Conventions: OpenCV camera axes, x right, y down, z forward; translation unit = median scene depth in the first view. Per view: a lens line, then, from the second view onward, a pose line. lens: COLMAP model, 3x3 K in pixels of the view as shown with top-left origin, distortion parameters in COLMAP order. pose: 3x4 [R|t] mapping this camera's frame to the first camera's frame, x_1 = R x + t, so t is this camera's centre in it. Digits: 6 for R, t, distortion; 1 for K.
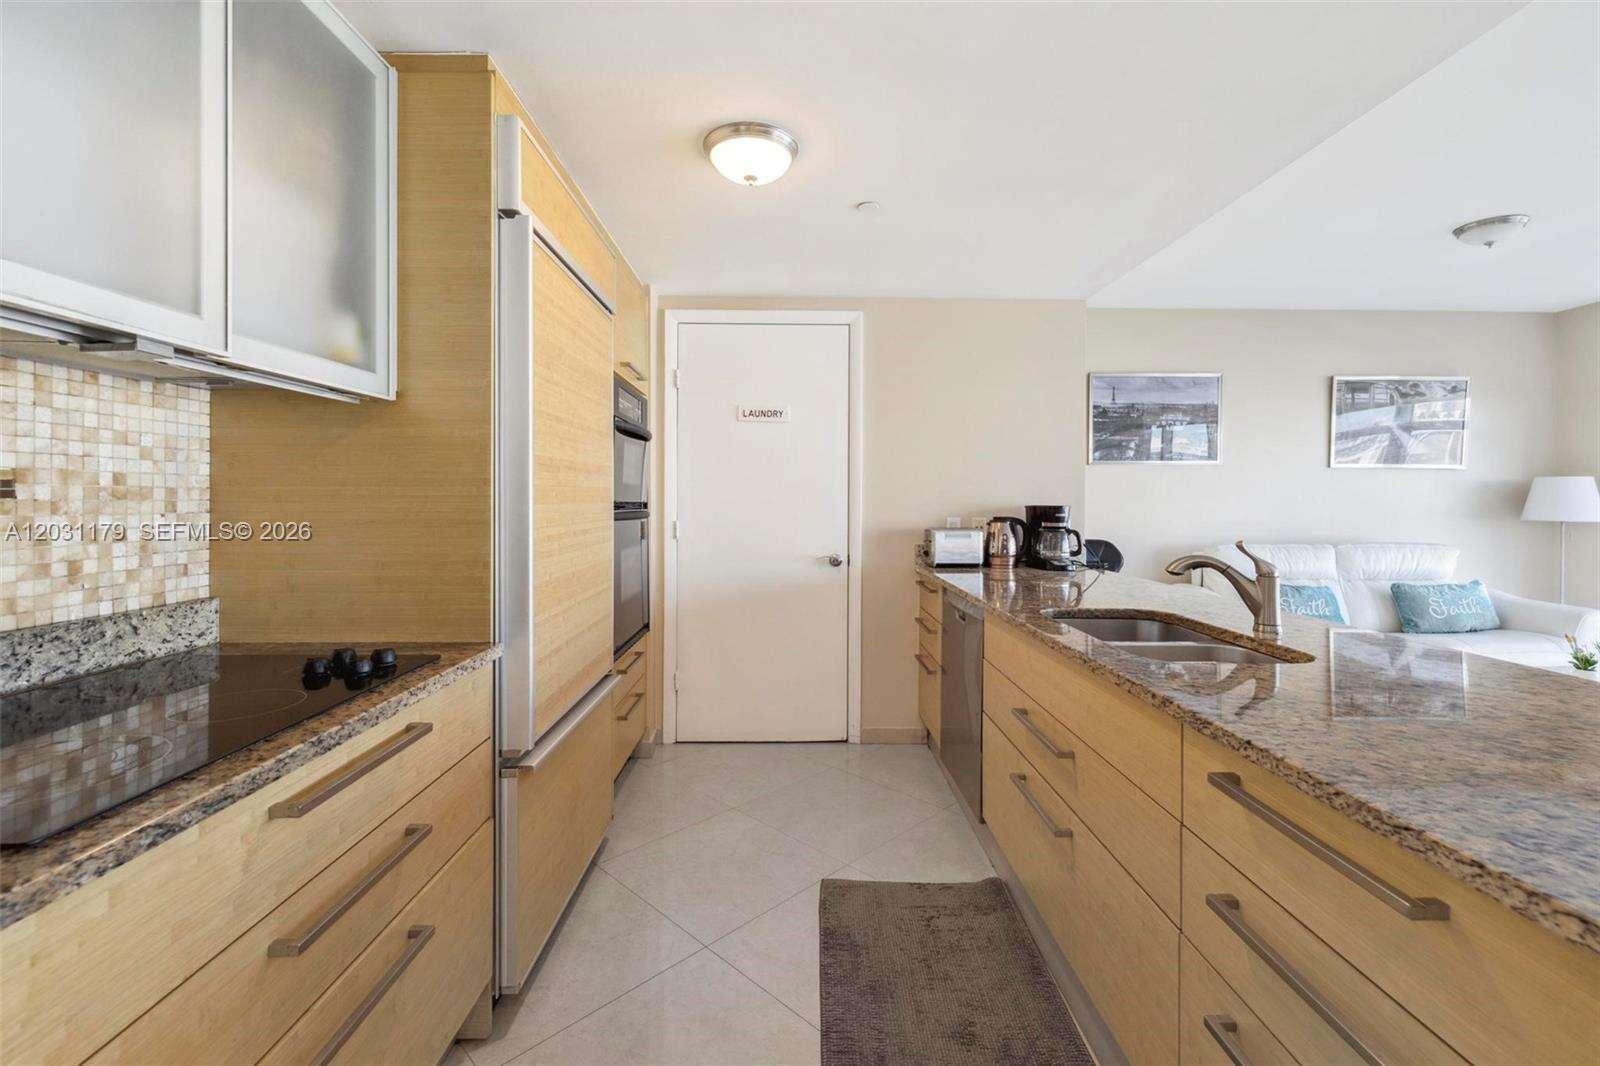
lens RADIAL K [[690.9, 0, 801.7], [0, 690.9, 503.2], [0, 0, 1]] dist [0.004074, -0.000233]
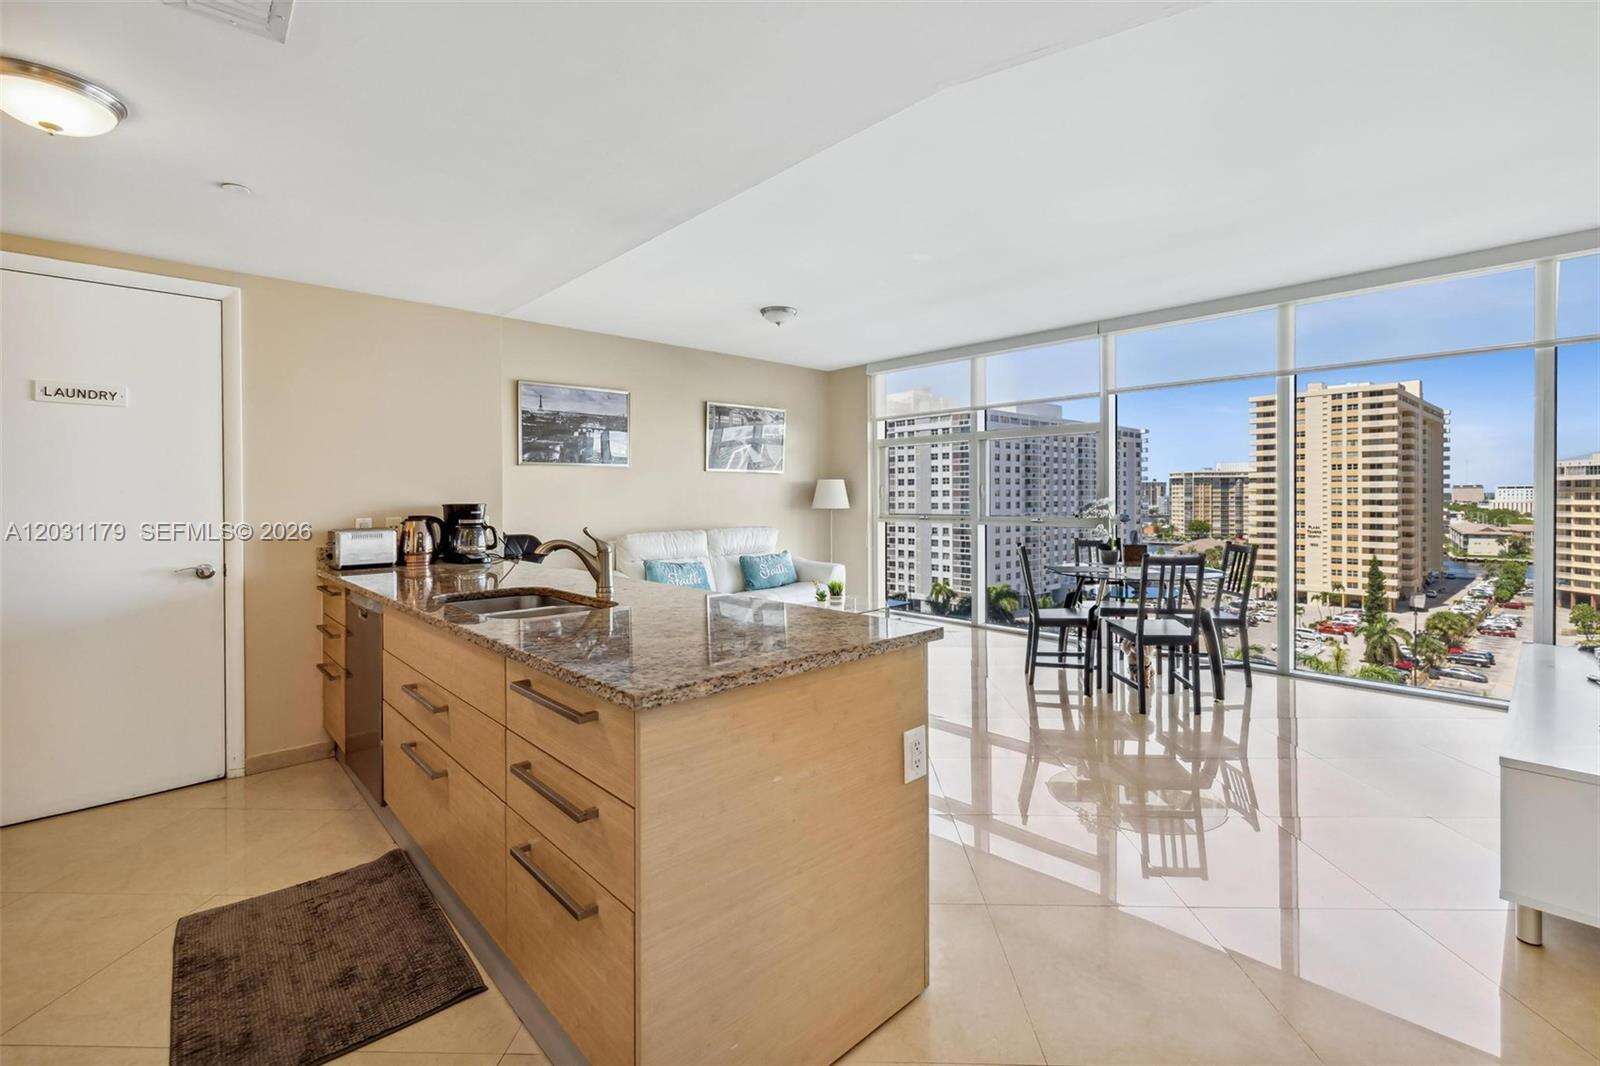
lens RADIAL K [[704.4, 0, 805.8], [0, 704.4, 500.3], [0, 0, 1]] dist [0.003393, 0.000174]
pose [[0.741168, -0.013507, 0.671184, 0.015786], [0.014819, 0.999883, 0.003758, 0.001514], [-0.671156, 0.007161, 0.741282, -0.164686]]
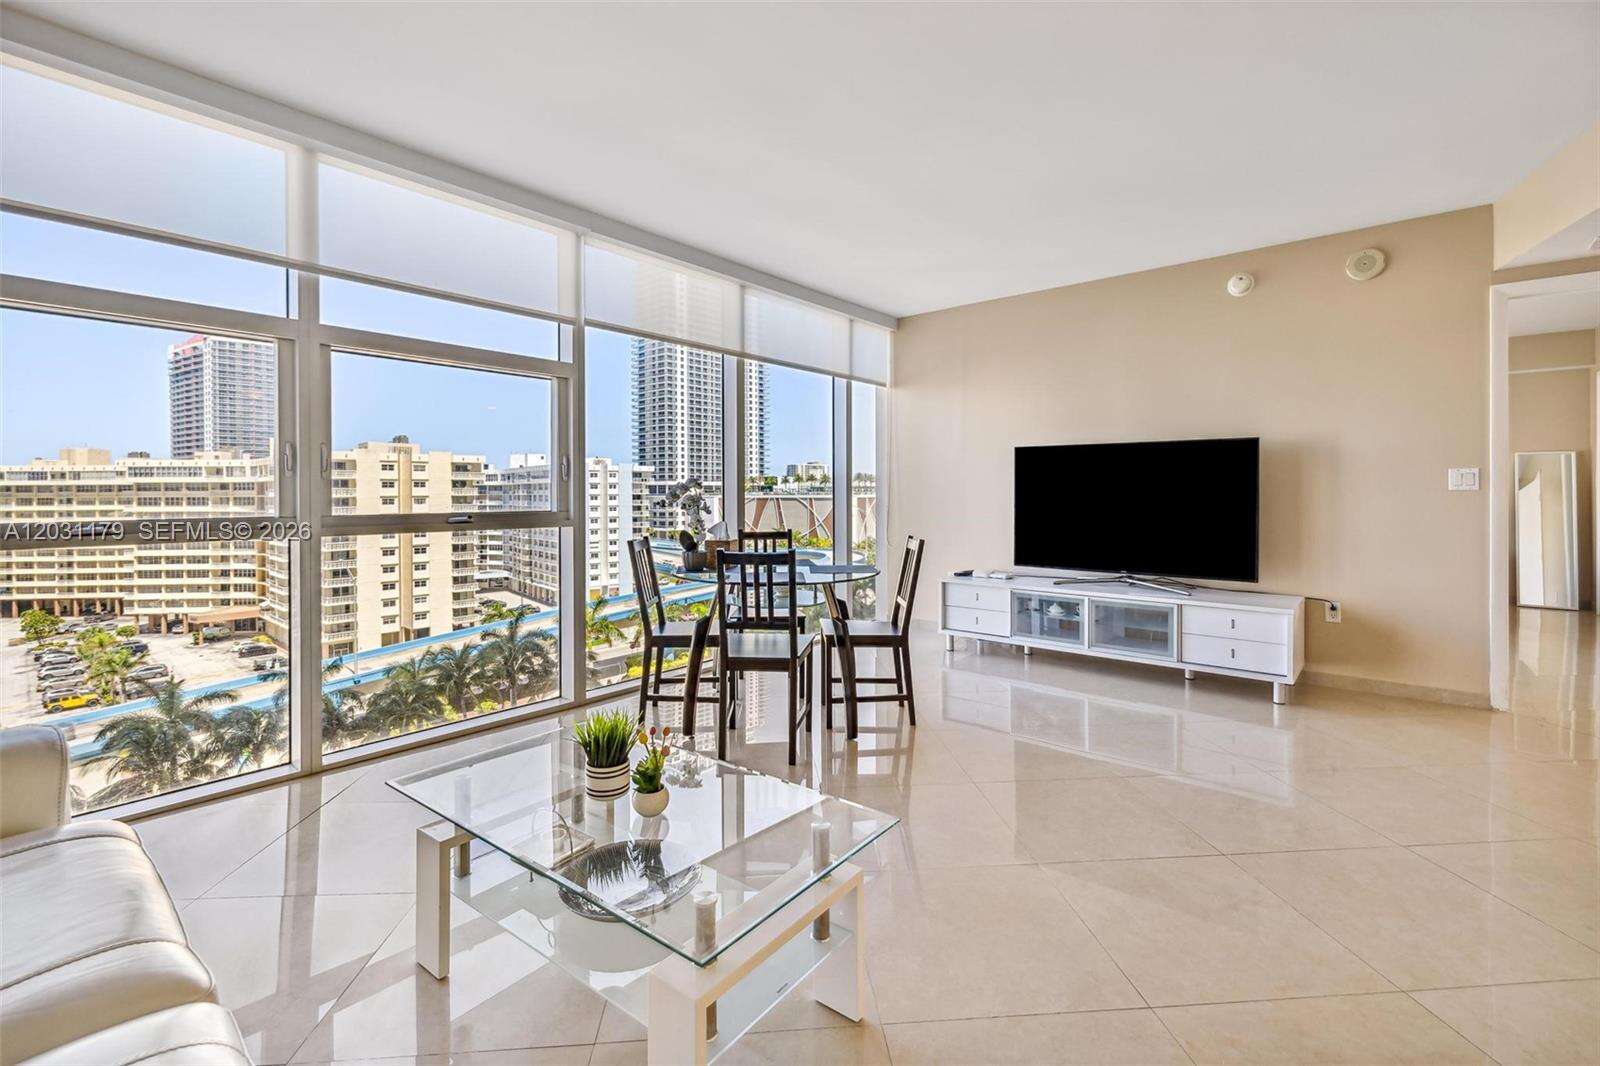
lens RADIAL K [[704.4, 0, 802.4], [0, 704.4, 490.6], [0, 0, 1]] dist [0.001995, 0.000097]
pose [[-0.752751, 0.001438, 0.658304, 0.677435], [0.007122, 0.999957, 0.005959, 0.026344], [-0.658267, 0.009174, -0.752729, 1.211212]]
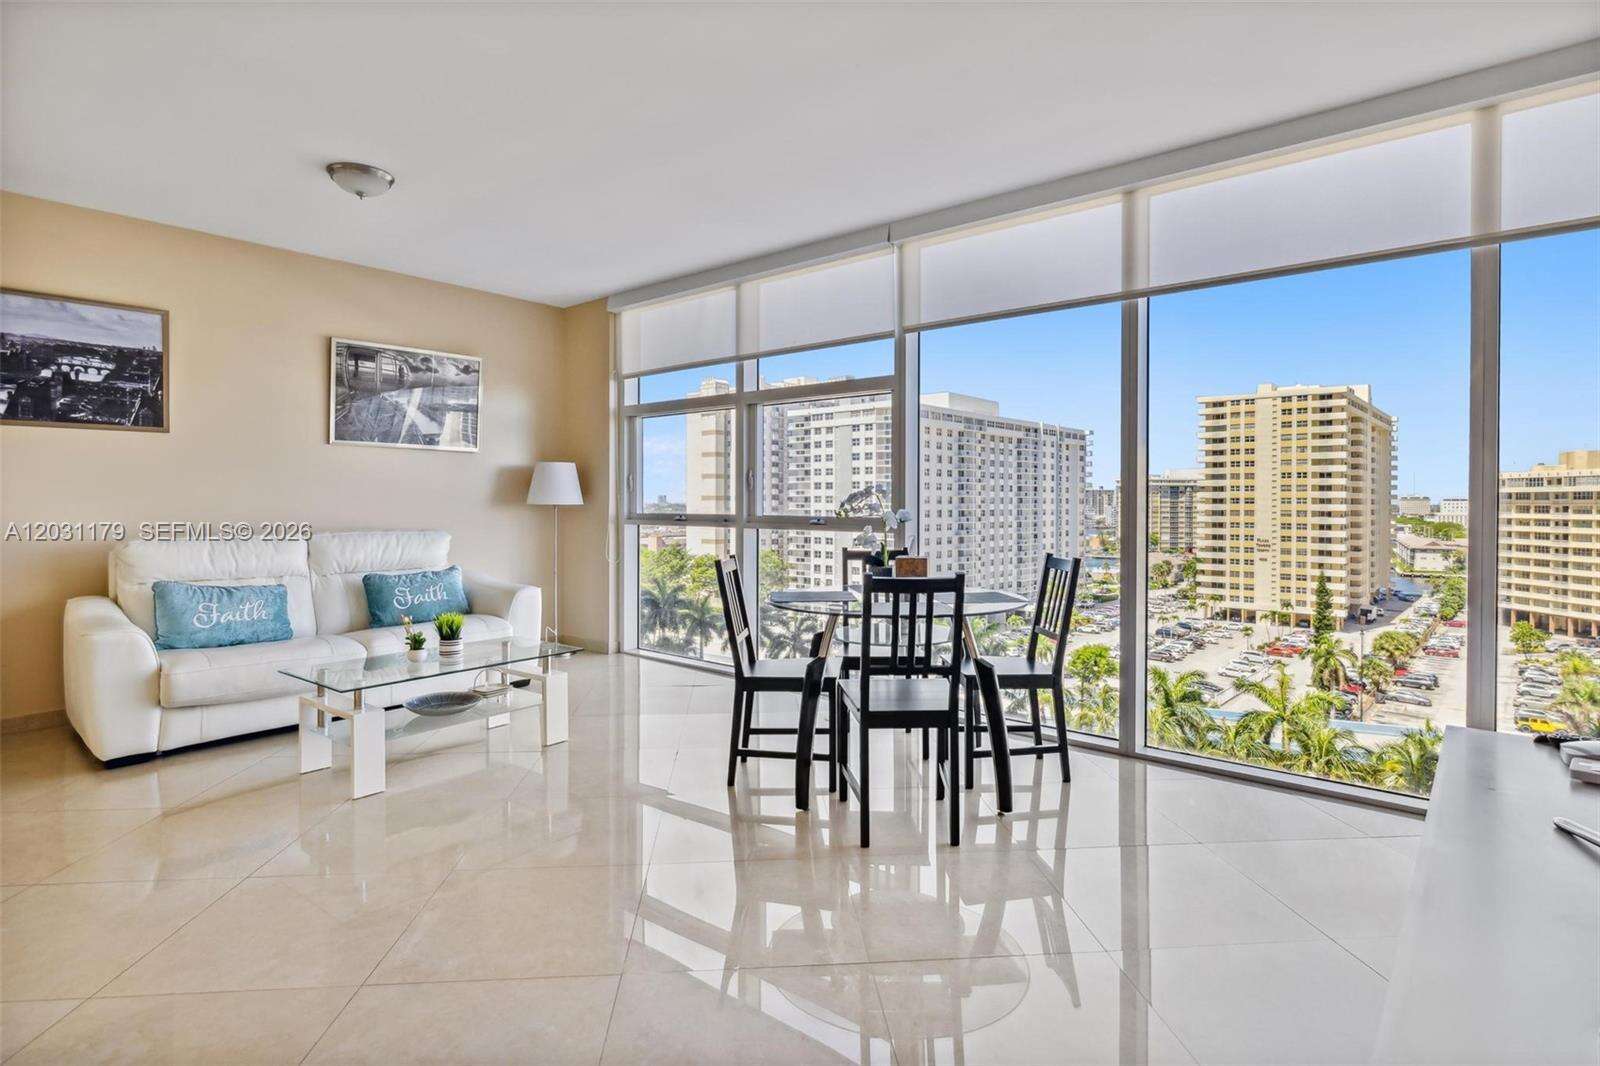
lens RADIAL K [[817.8, 0, 804.9], [0, 817.8, 502.8], [0, 0, 1]] dist [-0.002720, 0.000694]
pose [[0.662201, -0.003308, 0.749319, 0.594233], [0.005216, 0.999986, -0.000196, 0.035239], [-0.749308, 0.004038, 0.662210, -0.150196]]
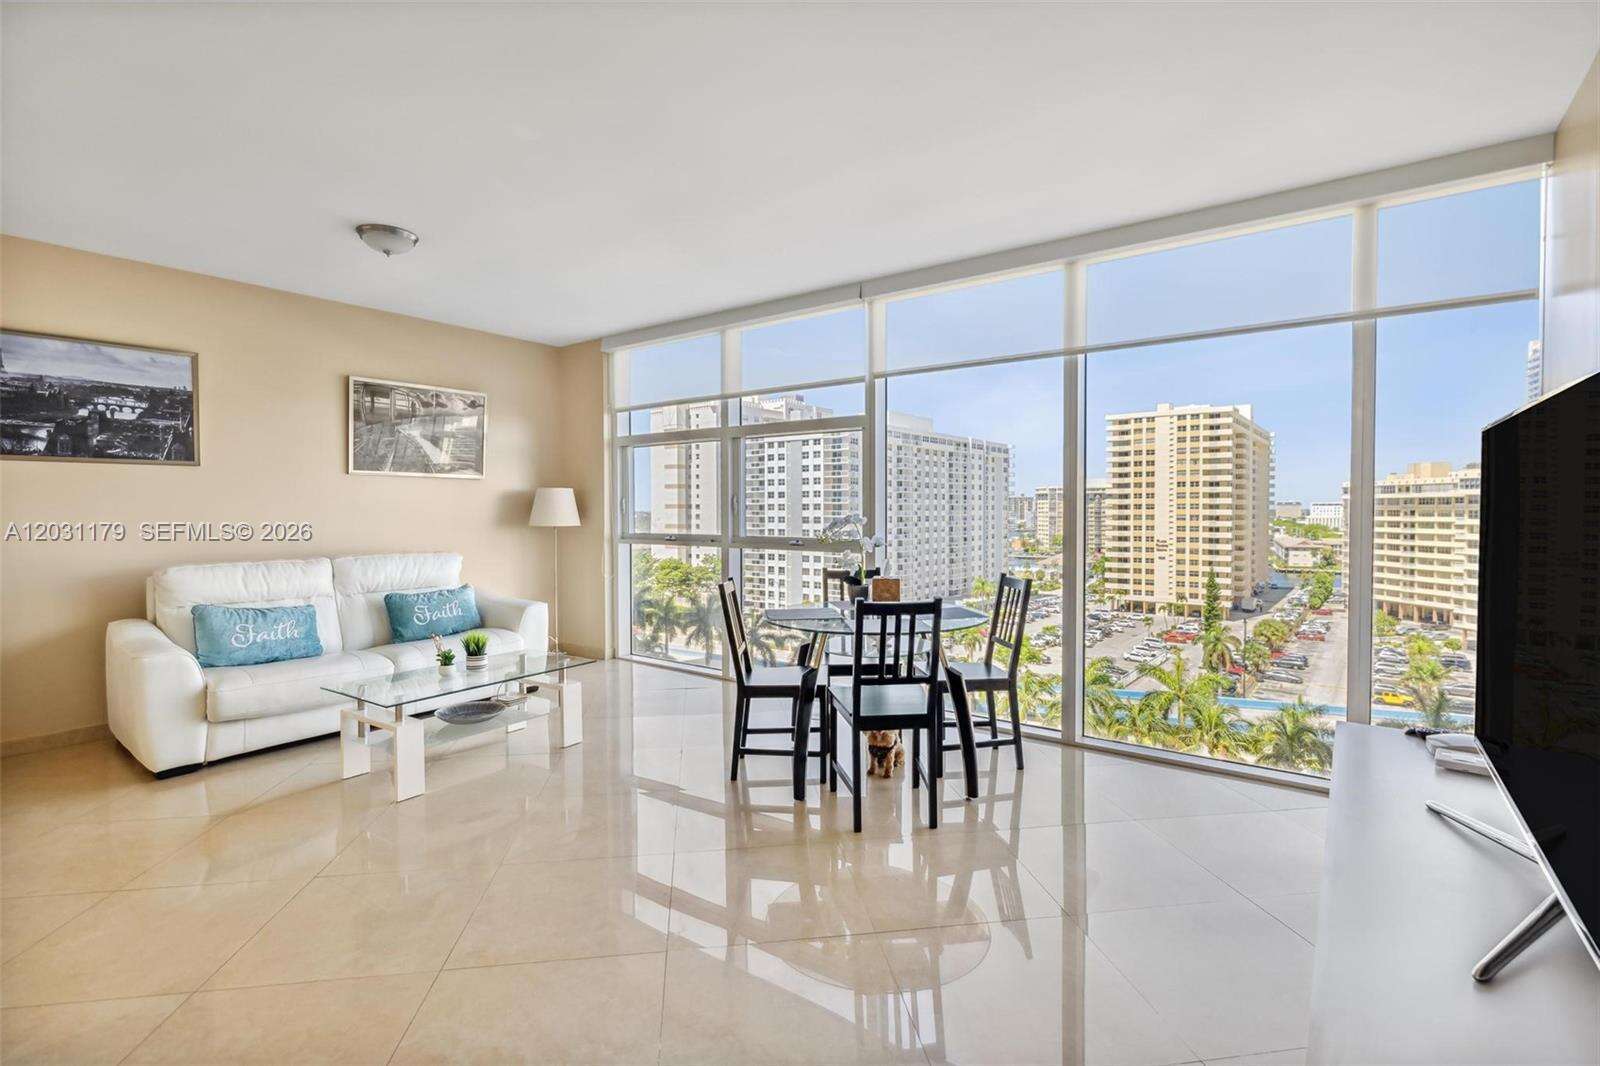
lens RADIAL K [[740.3, 0, 804.9], [0, 740.3, 519.7], [0, 0, 1]] dist [-0.002541, 0.001053]
pose [[0.614246, -0.016897, 0.788933, 0.531777], [0.009842, 0.999857, 0.013752, 0.002846], [-0.789053, -0.000682, 0.614325, -0.135428]]
